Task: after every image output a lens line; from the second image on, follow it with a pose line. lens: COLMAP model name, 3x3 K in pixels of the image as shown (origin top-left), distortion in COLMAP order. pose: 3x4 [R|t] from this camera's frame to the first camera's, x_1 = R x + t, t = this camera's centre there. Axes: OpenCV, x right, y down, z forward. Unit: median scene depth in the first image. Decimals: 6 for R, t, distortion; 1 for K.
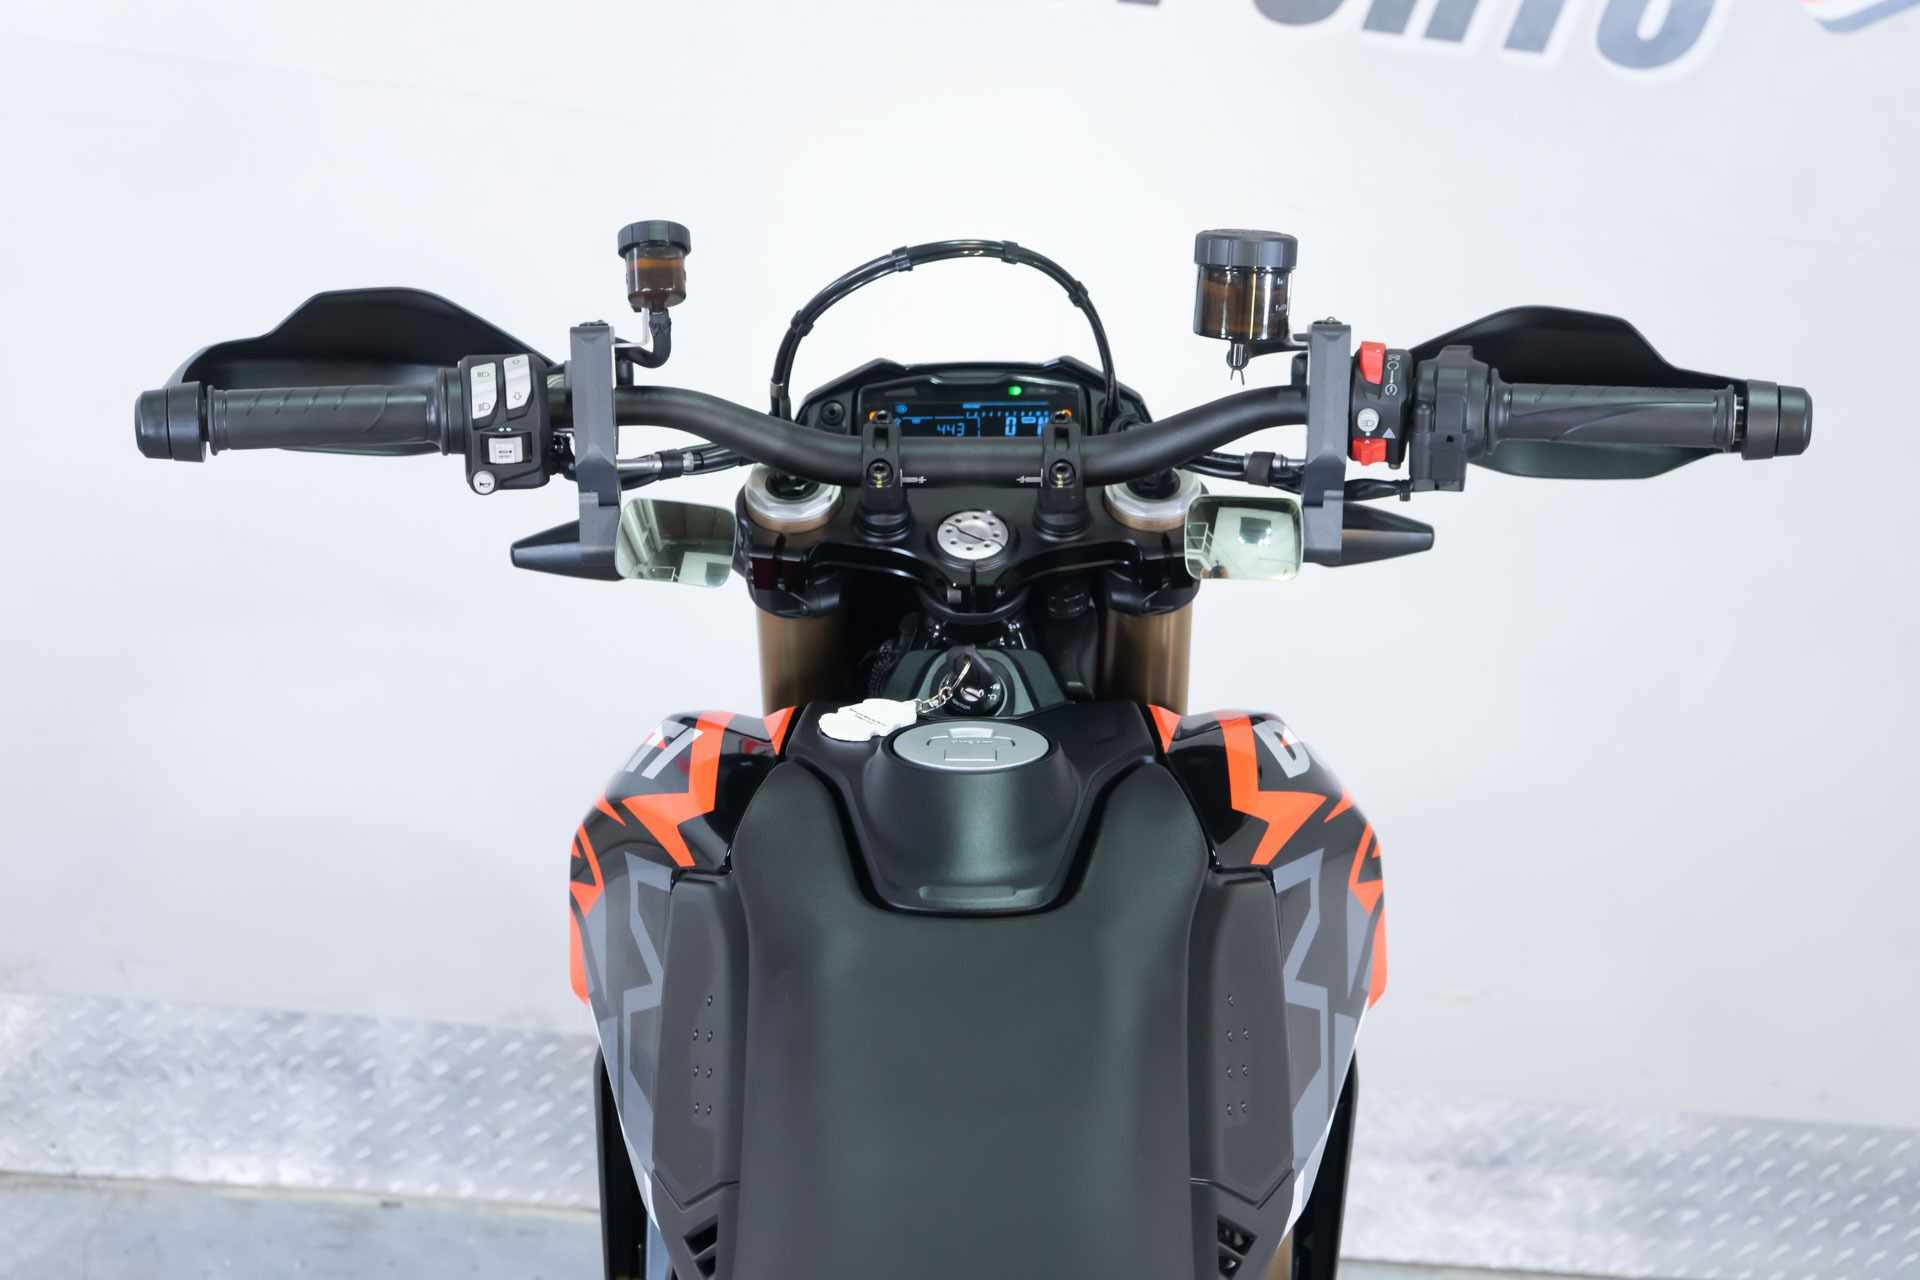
lens RADIAL K [[2708.0, 0, 960.0], [0, 2708.0, 640.0], [0, 0, 1]] dist [0.015424, -0.016430]
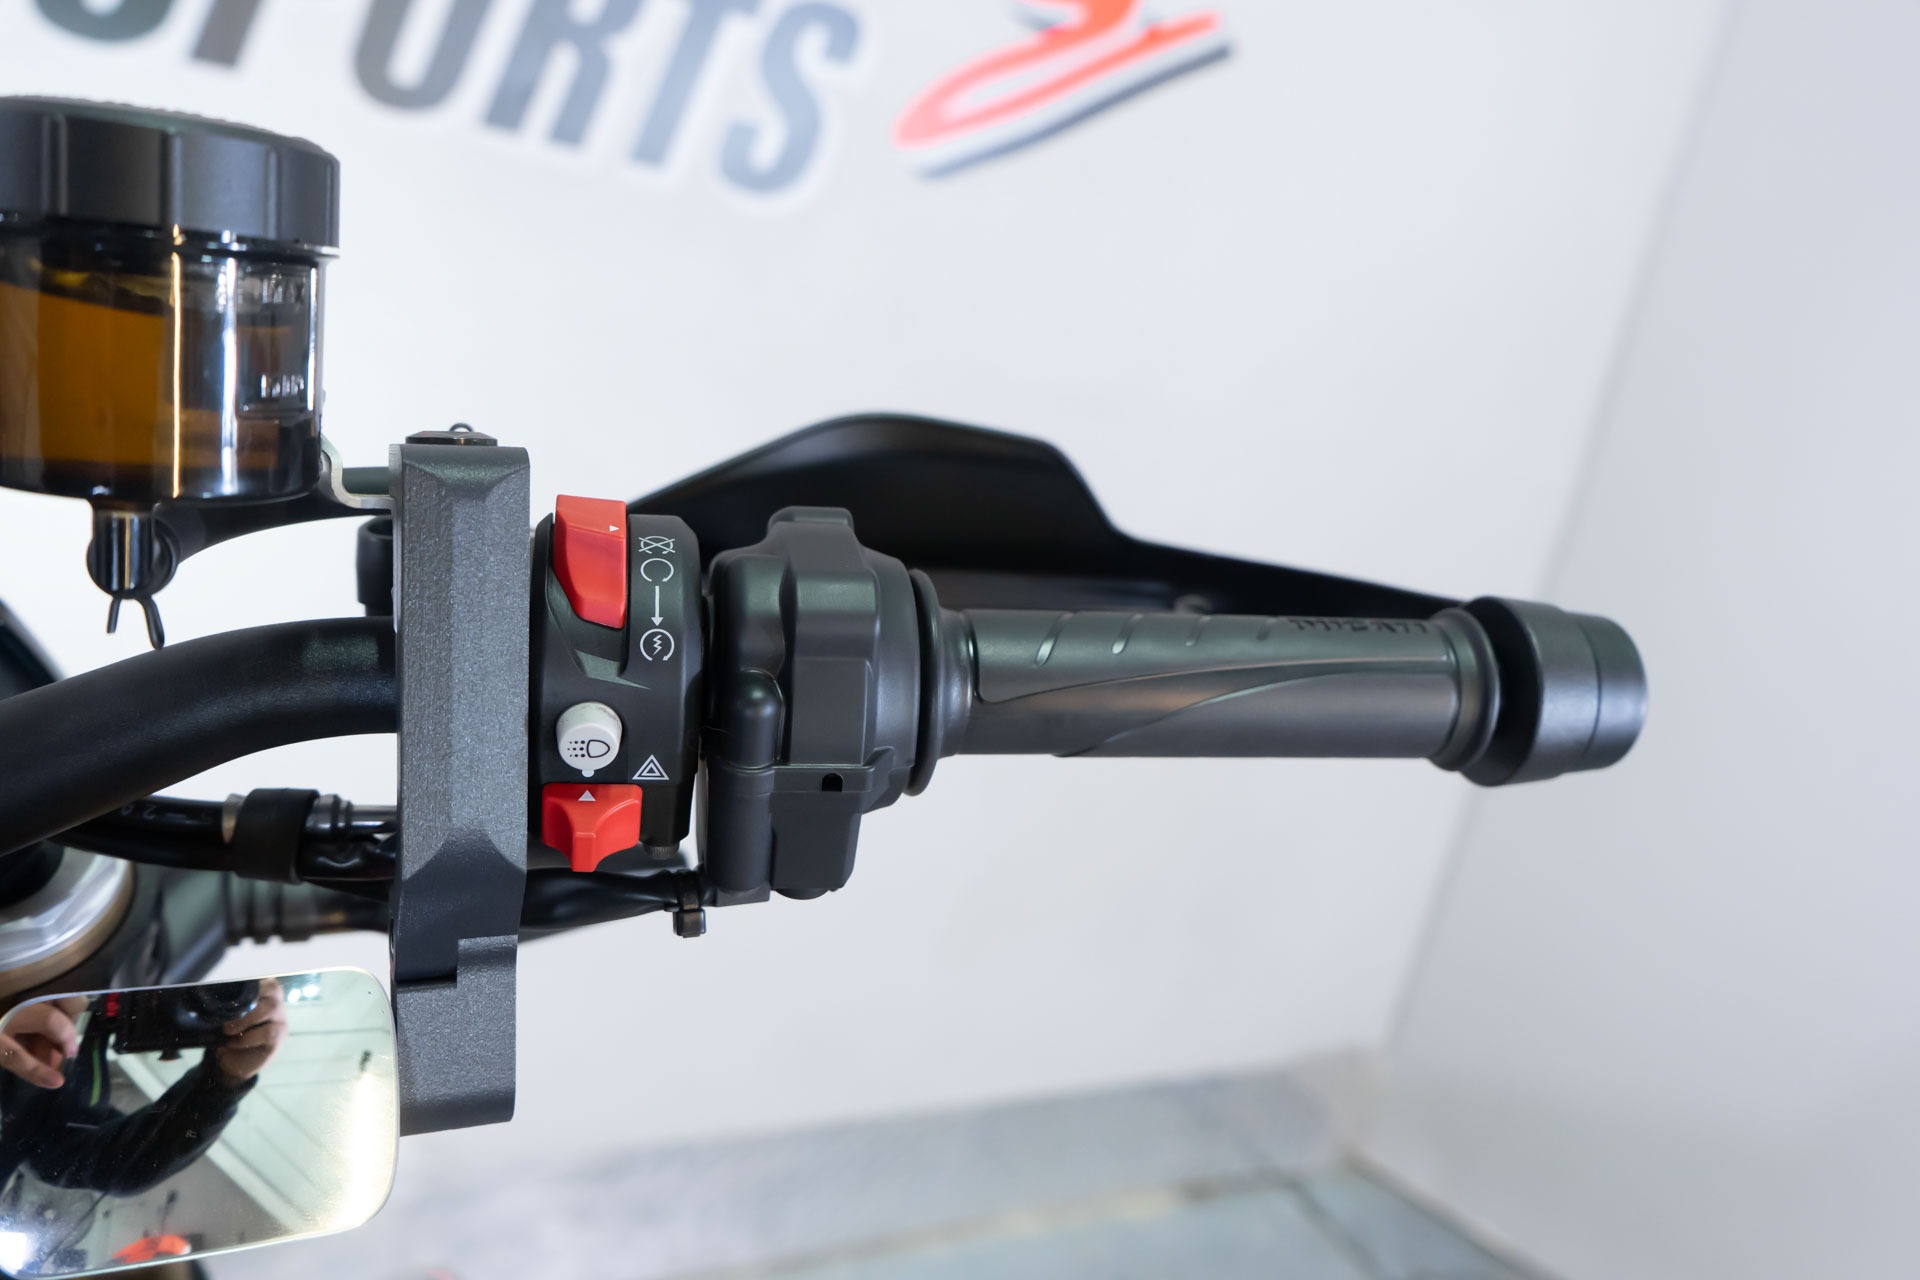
lens RADIAL K [[1711.9, 0, 960.0], [0, 1711.9, 640.0], [0, 0, 1]] dist [-0.002909, -0.000138]
pose [[0.911745, -0.031223, 0.409568, 0.107219], [0.031250, 0.999490, 0.006630, -0.093051], [-0.409566, 0.006754, 0.912255, 0.794438]]
